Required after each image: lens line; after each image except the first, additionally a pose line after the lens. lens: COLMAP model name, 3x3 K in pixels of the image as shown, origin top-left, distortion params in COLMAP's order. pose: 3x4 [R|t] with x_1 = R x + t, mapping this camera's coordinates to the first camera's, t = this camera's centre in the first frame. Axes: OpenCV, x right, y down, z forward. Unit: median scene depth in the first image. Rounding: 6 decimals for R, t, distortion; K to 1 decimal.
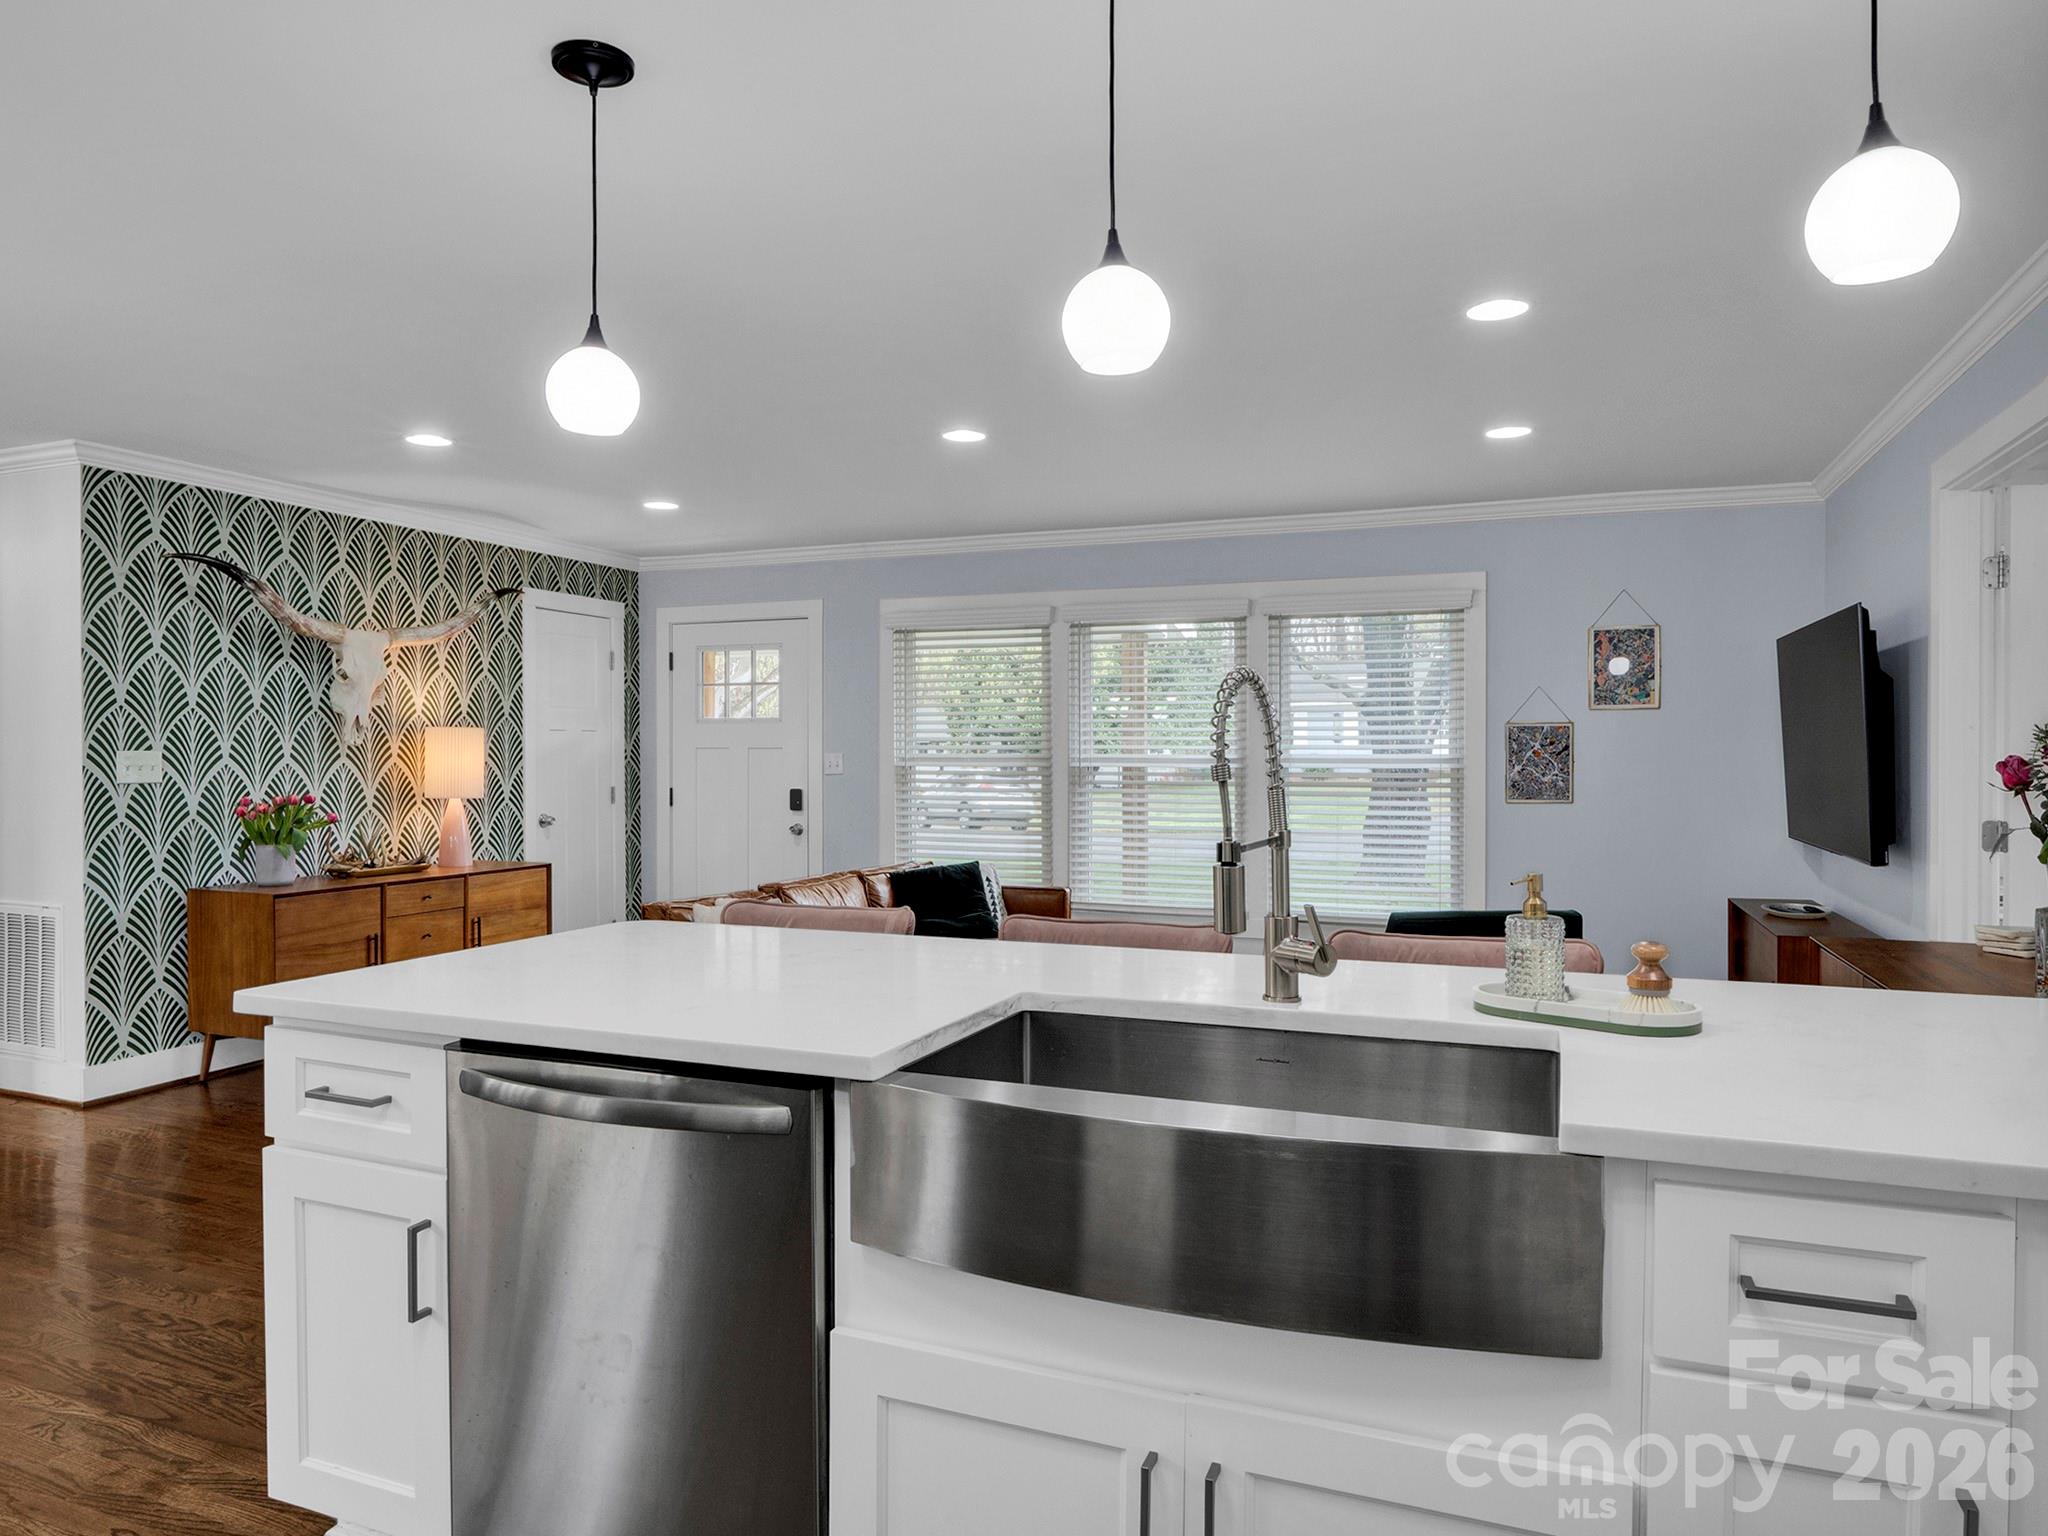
lens RADIAL K [[1302.2, 0, 1034.4], [0, 1302.2, 762.0], [0, 0, 1]] dist [-0.023044, 0.006834]
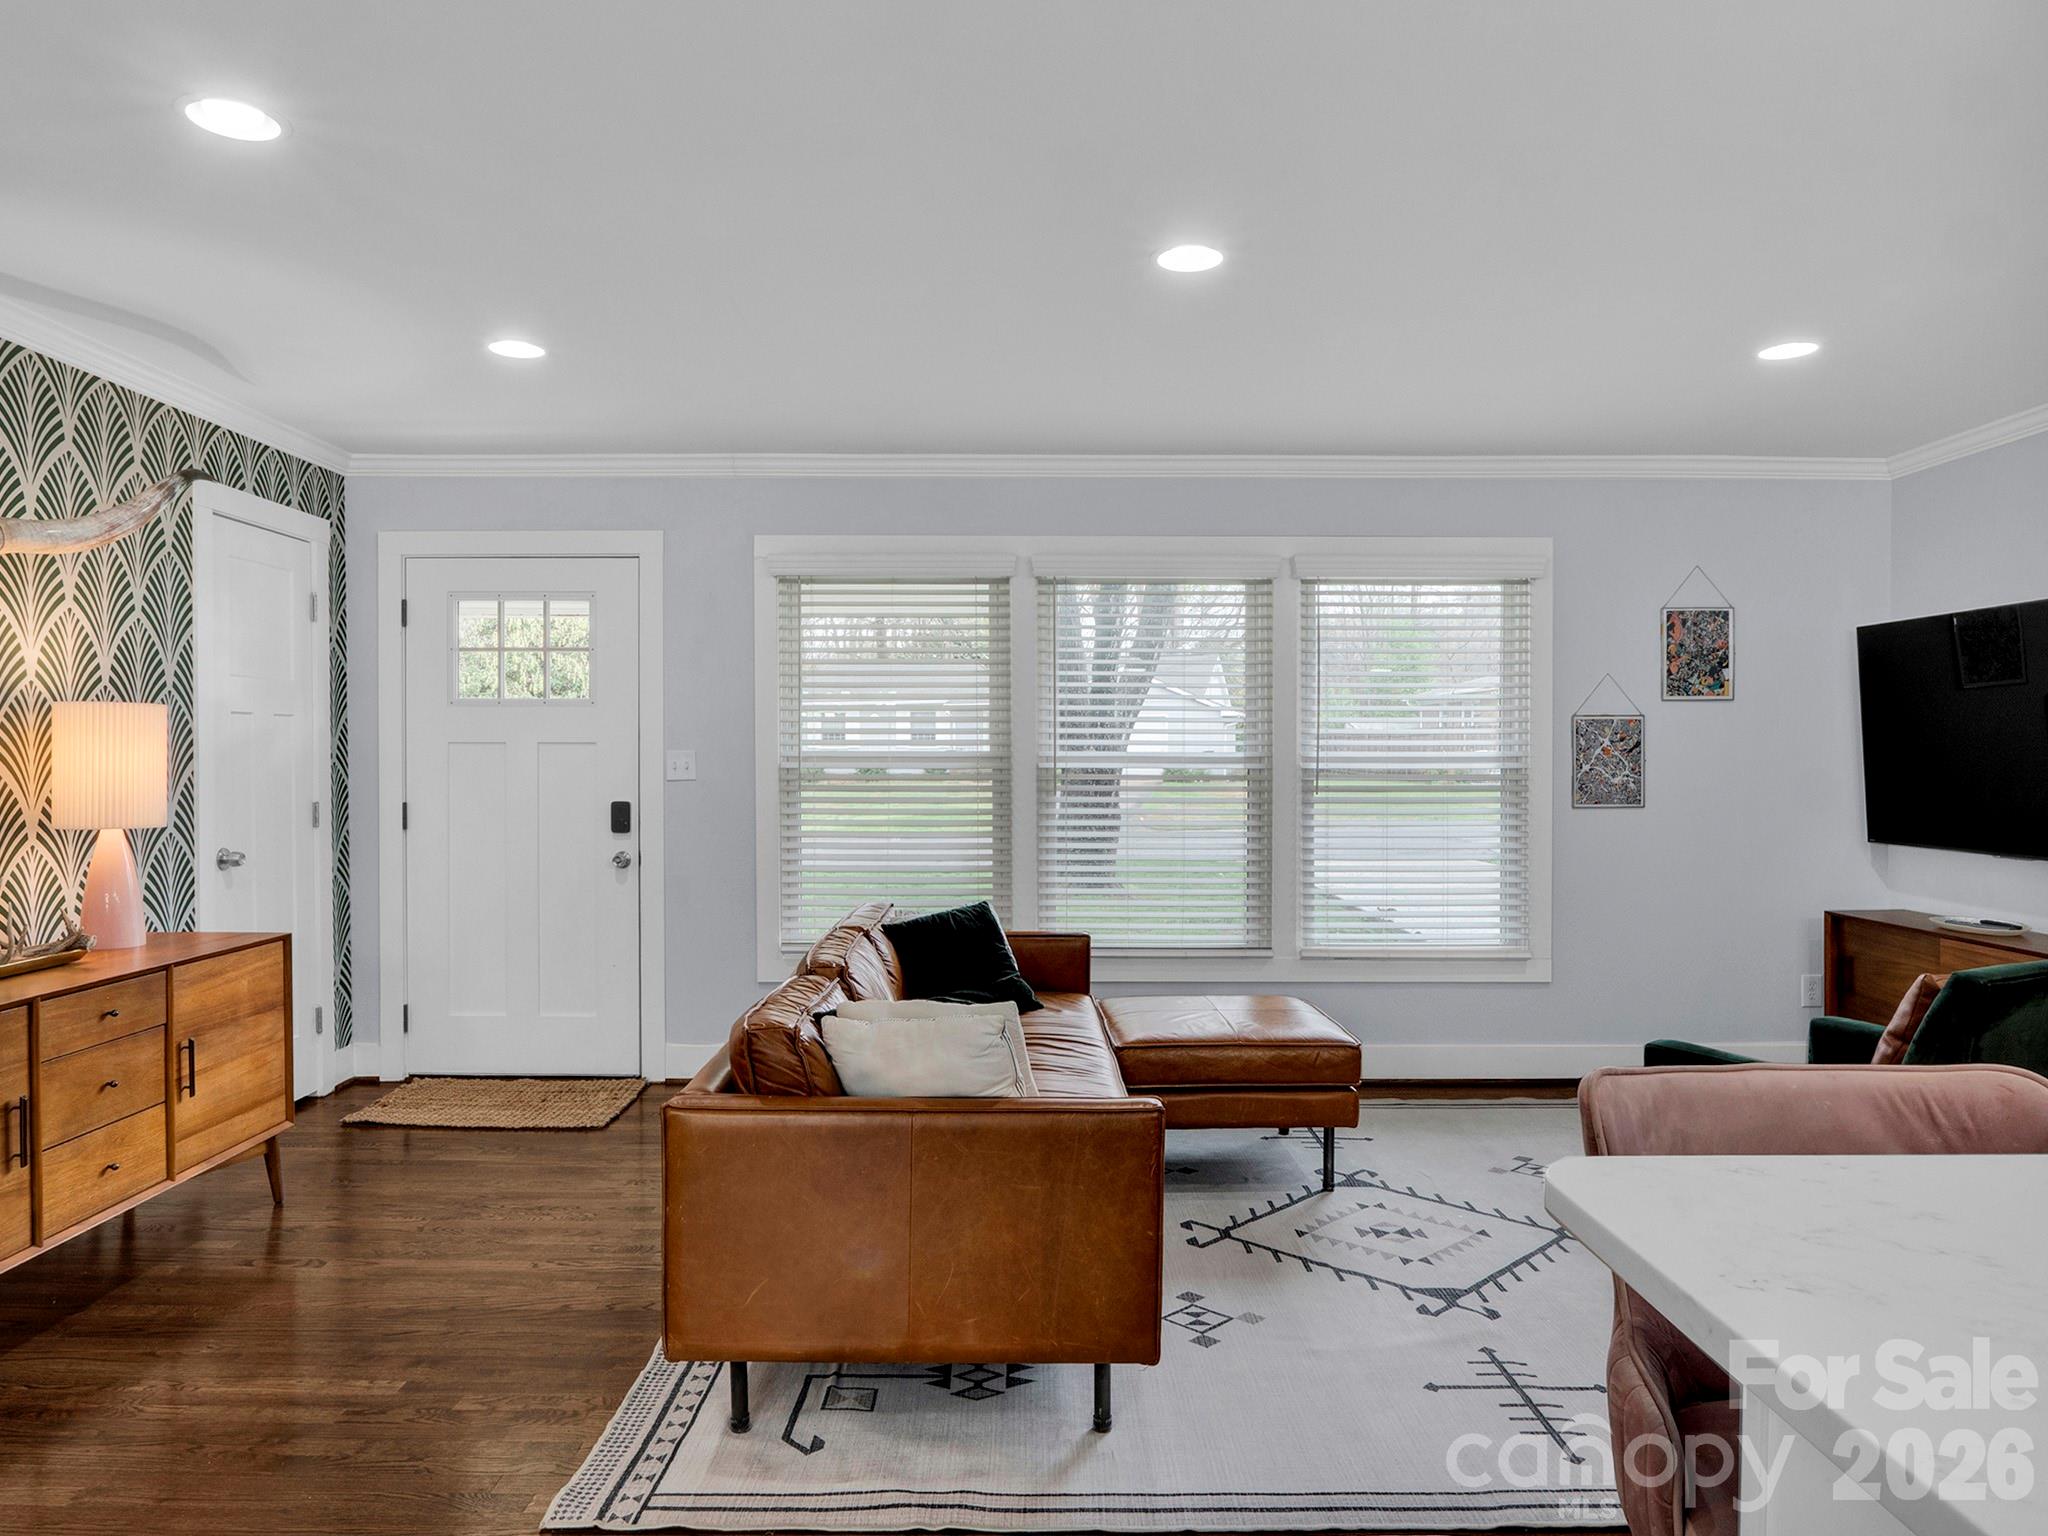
lens RADIAL K [[1302.2, 0, 1030.0], [0, 1302.2, 772.0], [0, 0, 1]] dist [-0.023044, 0.006834]
pose [[0.930065, -0.005145, 0.367358, -0.298622], [0.002105, 0.999960, 0.008675, -0.000885], [-0.367388, -0.007295, 0.930039, 0.347090]]
